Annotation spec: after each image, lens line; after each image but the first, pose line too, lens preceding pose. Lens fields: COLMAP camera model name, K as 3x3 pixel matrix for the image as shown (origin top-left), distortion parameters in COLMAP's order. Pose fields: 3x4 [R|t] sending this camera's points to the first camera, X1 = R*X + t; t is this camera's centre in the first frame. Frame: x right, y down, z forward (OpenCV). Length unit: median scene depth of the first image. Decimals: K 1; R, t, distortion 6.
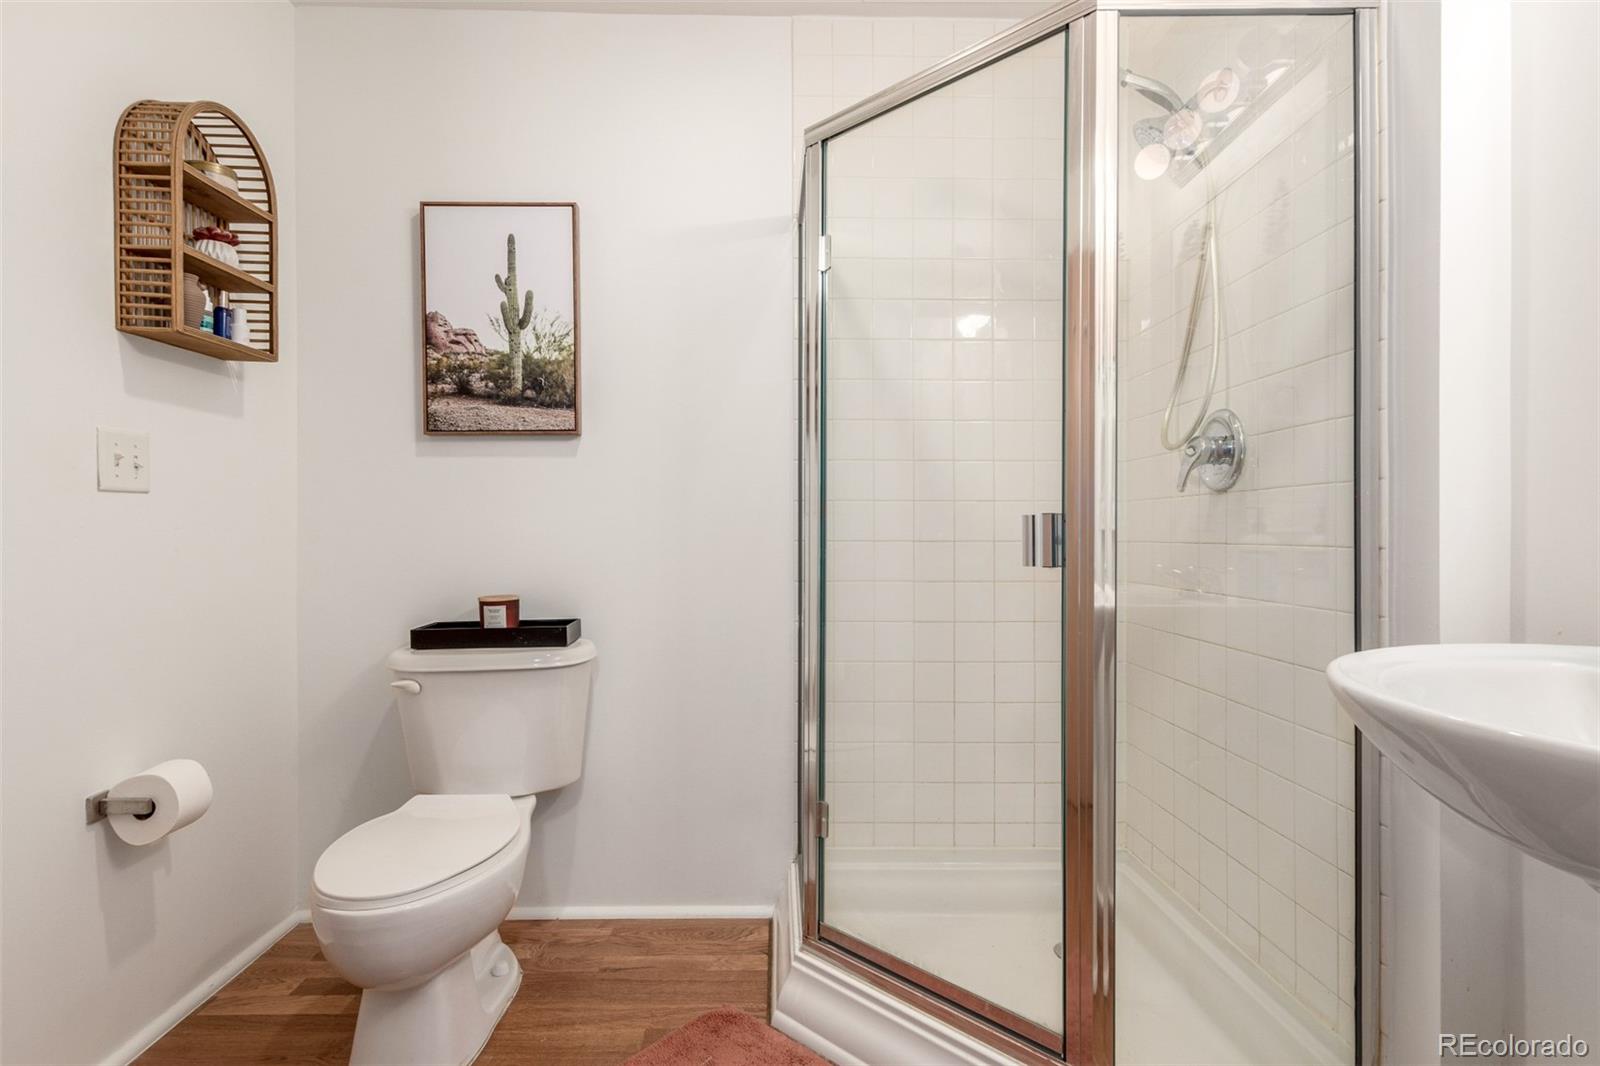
lens RADIAL K [[792.9, 0, 801.6], [0, 792.9, 535.5], [0, 0, 1]] dist [0.006886, 0.000420]
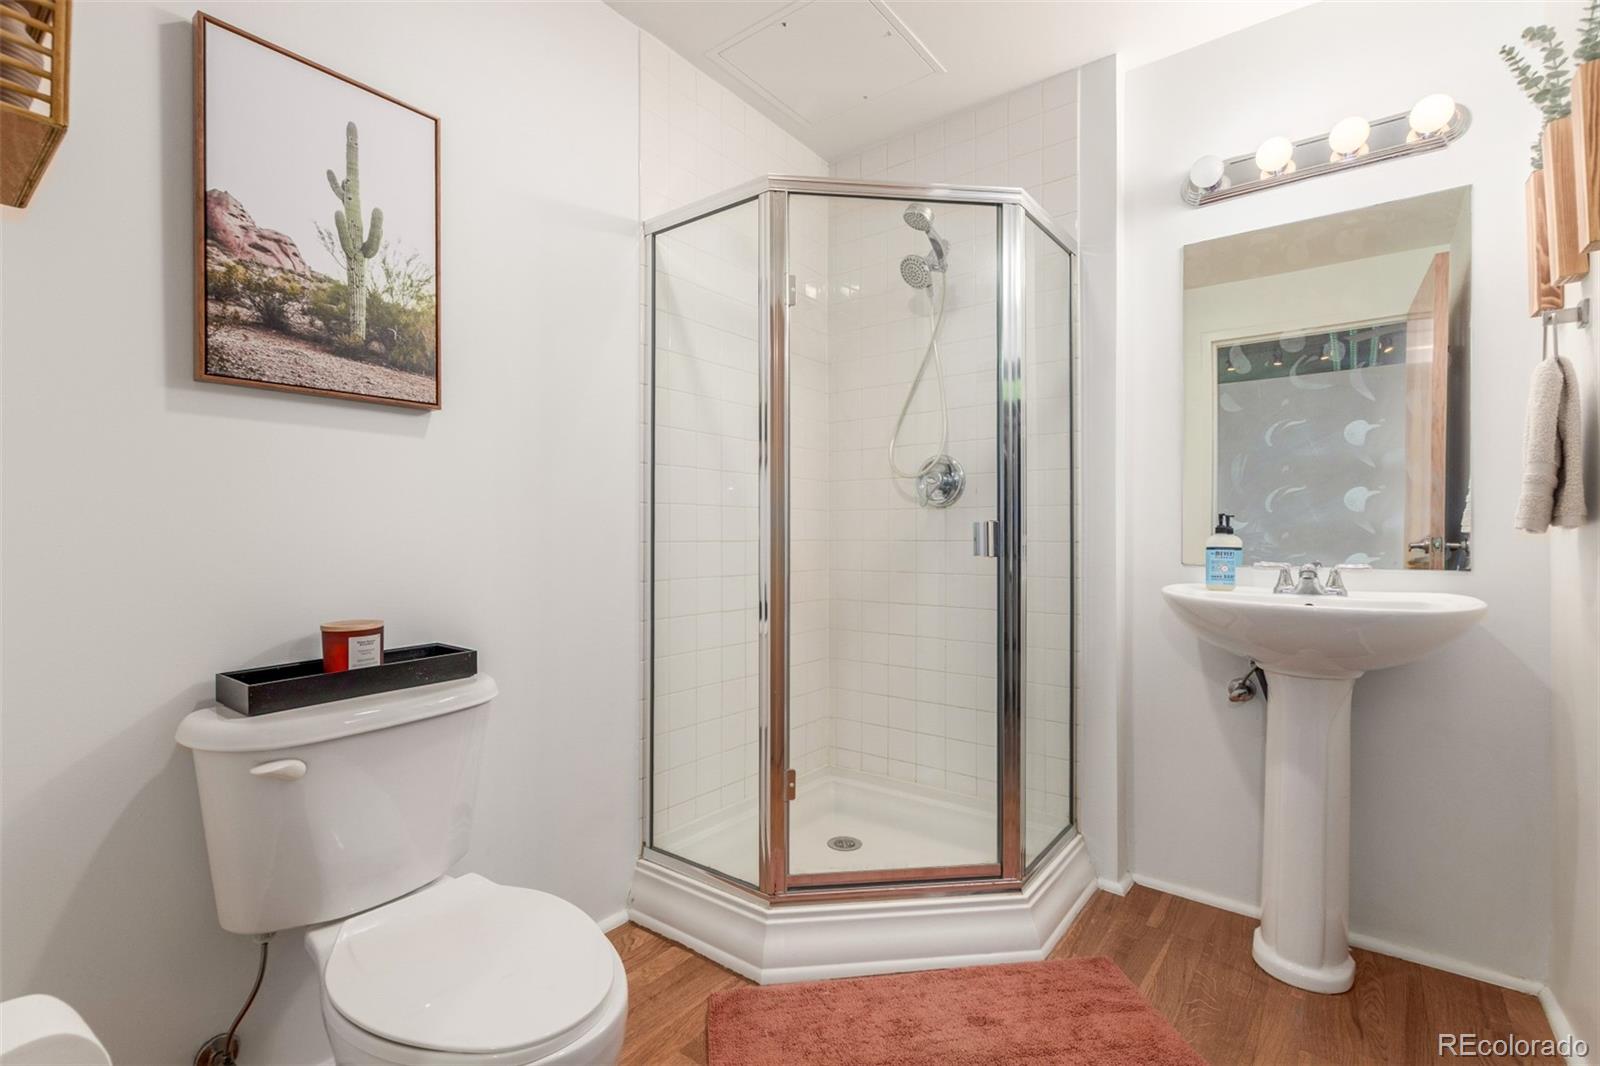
lens RADIAL K [[728.8, 0, 794.2], [0, 728.8, 533.6], [0, 0, 1]] dist [0.001069, -0.001071]
pose [[0.624203, -0.000655, 0.781262, -0.632851], [0.003653, 0.999991, -0.002080, -0.001187], [-0.781254, 0.004152, 0.624200, 0.270387]]
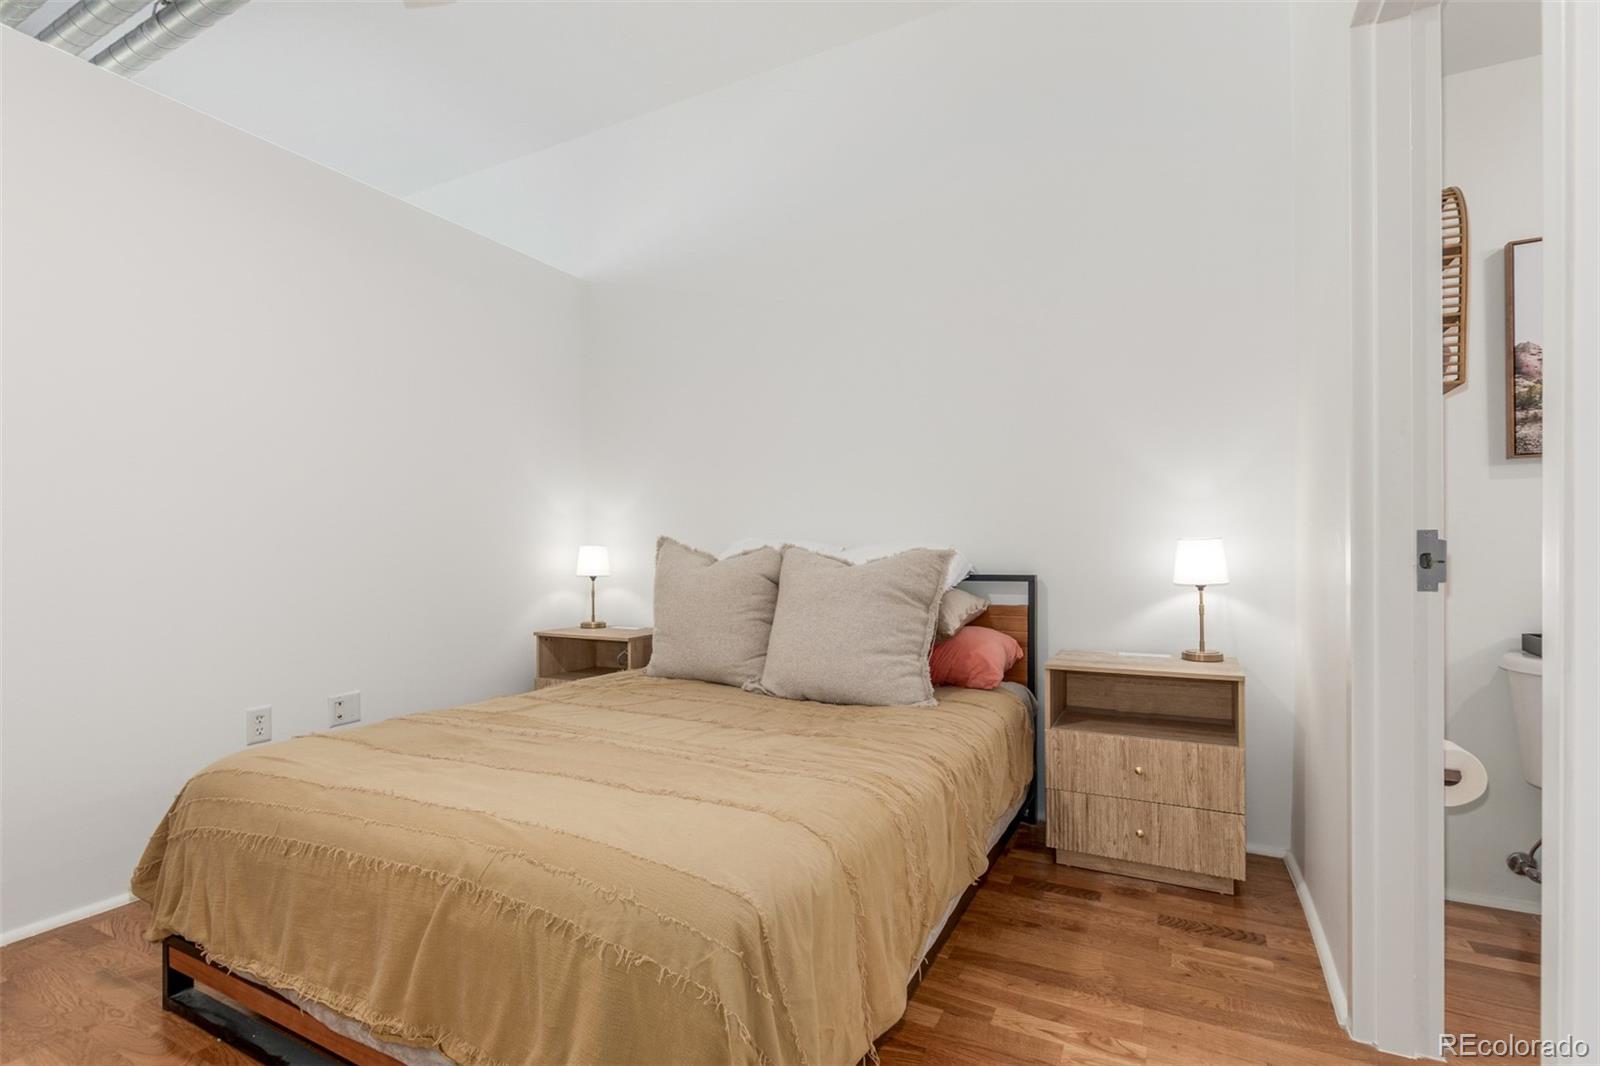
lens RADIAL K [[728.8, 0, 765.4], [0, 728.8, 558.2], [0, 0, 1]] dist [0.001069, -0.001071]
pose [[0.868963, -0.005324, -0.494848, -0.864328], [0.007025, 0.999974, 0.001578, -0.000644], [0.494827, -0.004848, 0.868978, -0.355442]]
